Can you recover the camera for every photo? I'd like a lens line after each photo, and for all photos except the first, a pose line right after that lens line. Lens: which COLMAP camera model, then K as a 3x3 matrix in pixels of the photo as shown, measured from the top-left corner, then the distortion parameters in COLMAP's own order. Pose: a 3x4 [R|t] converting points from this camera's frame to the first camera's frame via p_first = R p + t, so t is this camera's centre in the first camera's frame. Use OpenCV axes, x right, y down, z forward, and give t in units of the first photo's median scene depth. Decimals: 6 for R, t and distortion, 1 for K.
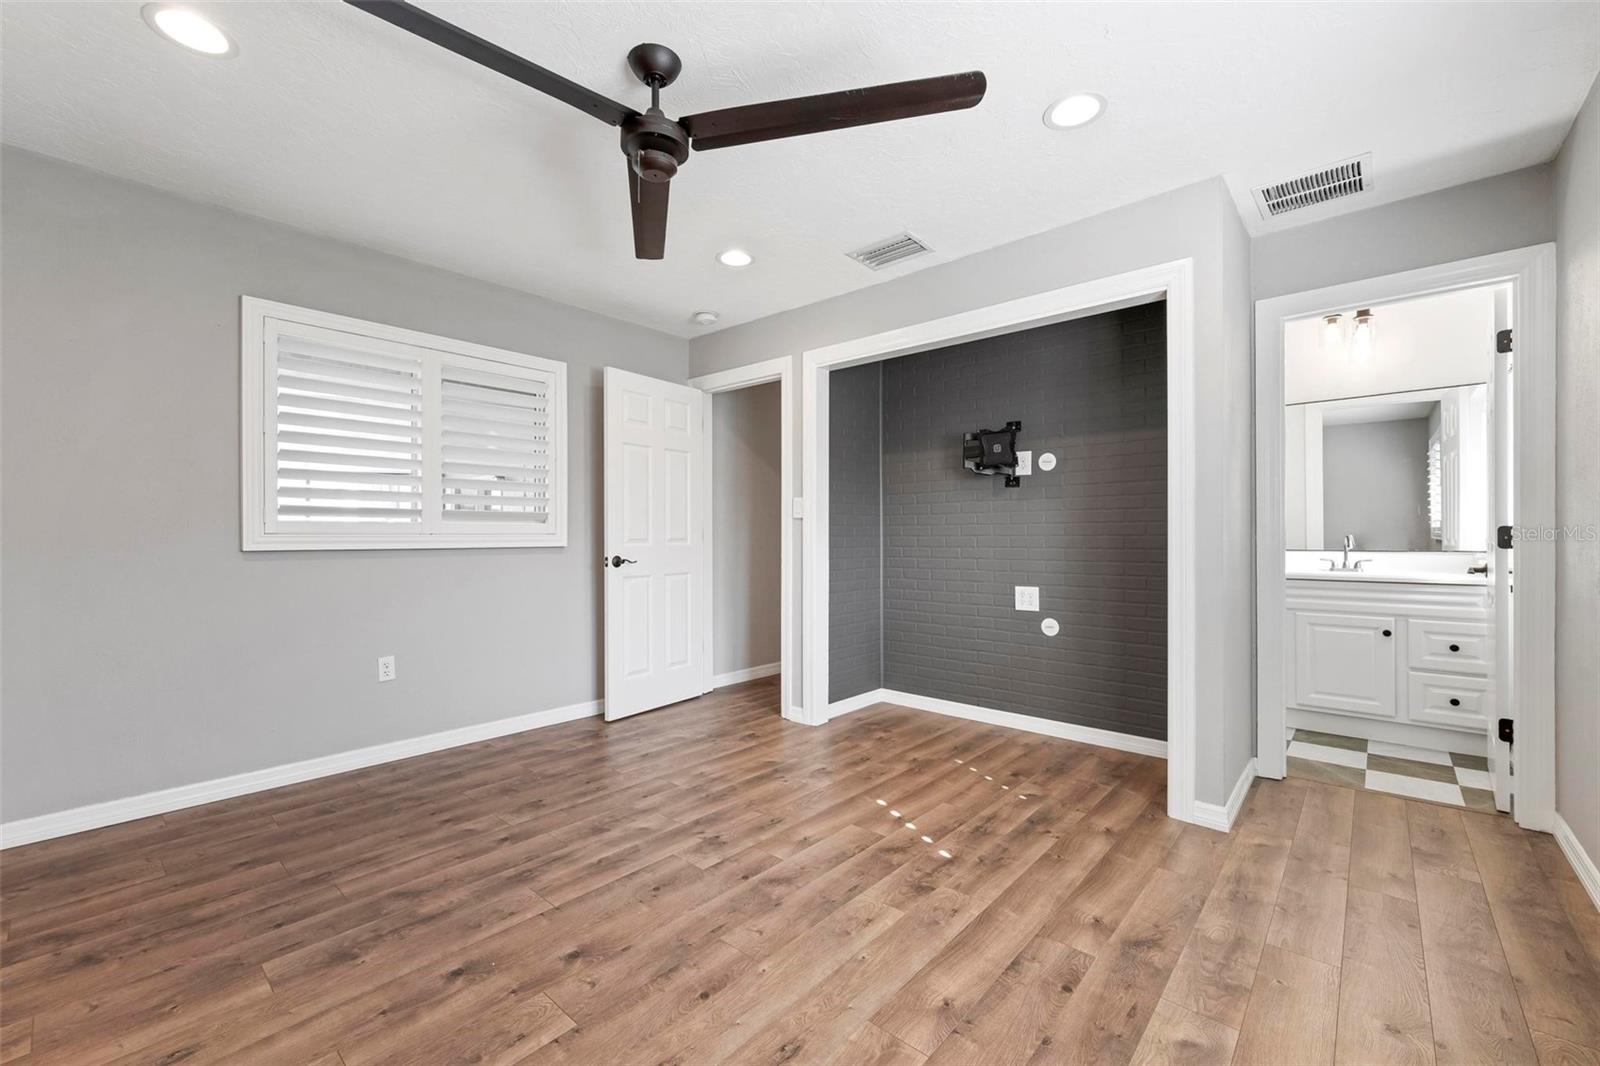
lens RADIAL K [[656.9, 0, 789.6], [0, 656.9, 522.7], [0, 0, 1]] dist [0.001359, 0.001111]
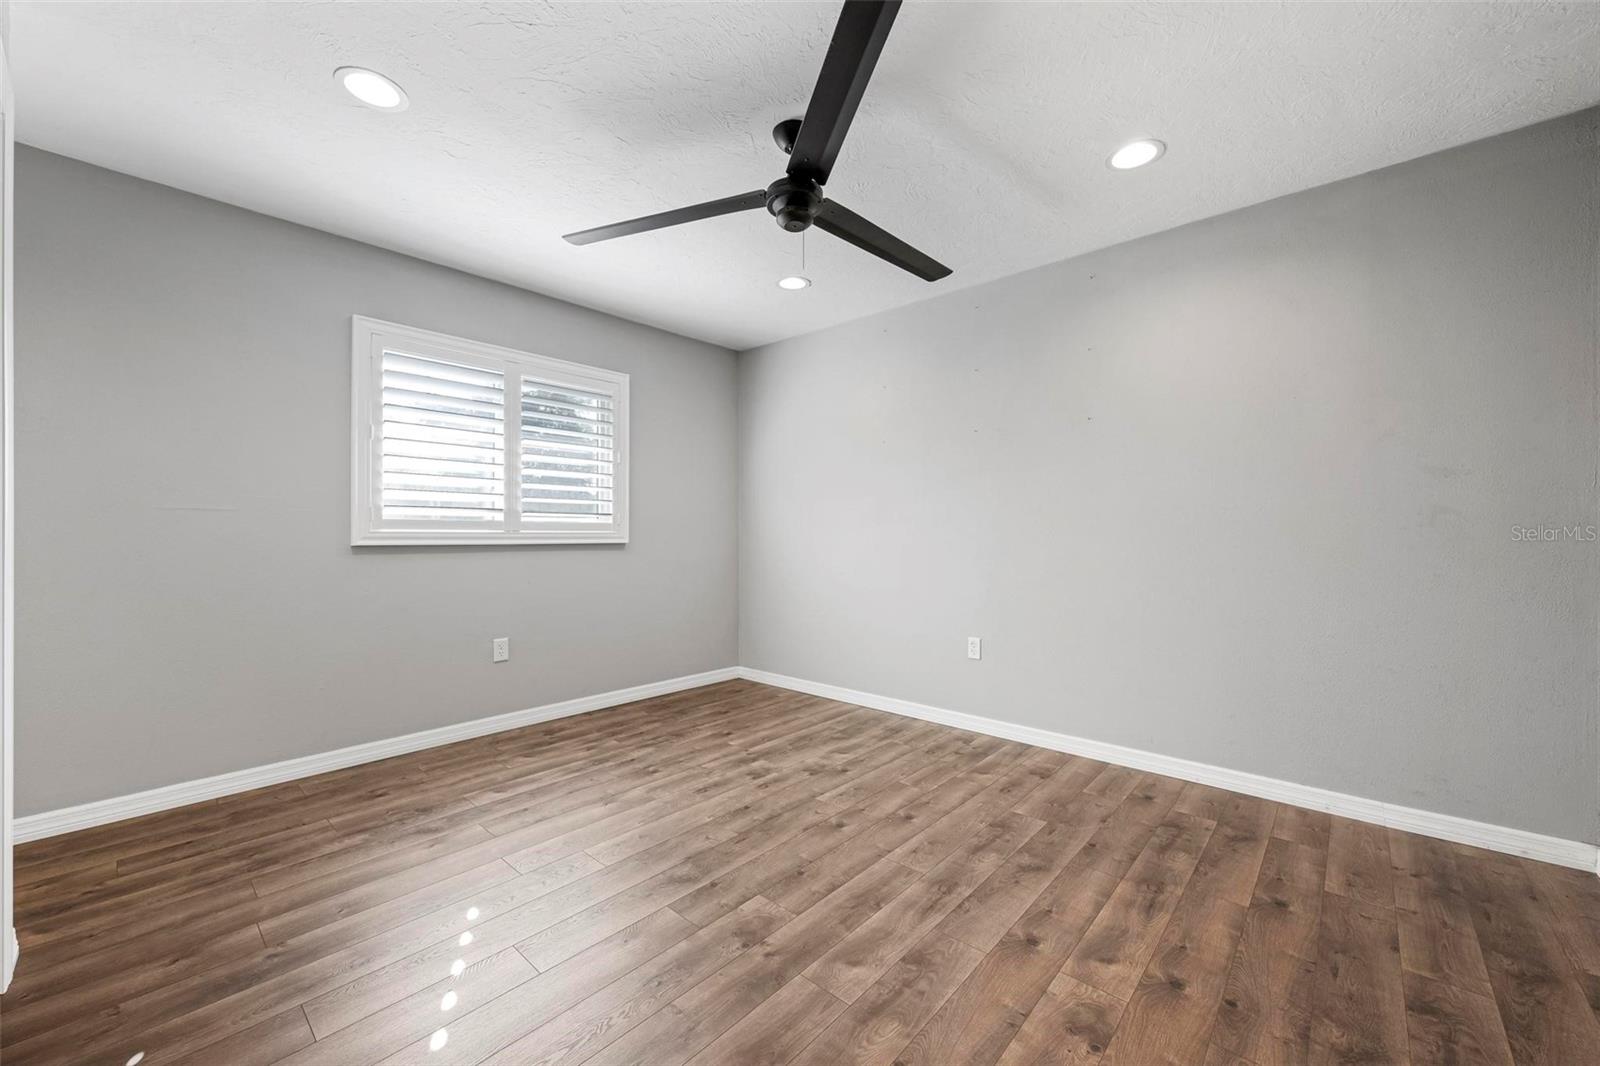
lens RADIAL K [[631.9, 0, 796.4], [0, 631.9, 529.5], [0, 0, 1]] dist [0.007720, -0.000728]
pose [[-0.999994, 0.000202, -0.003350, -0.174679], [0.000285, 0.999697, -0.024615, 0.036327], [0.003344, -0.024616, -0.999691, 1.828705]]
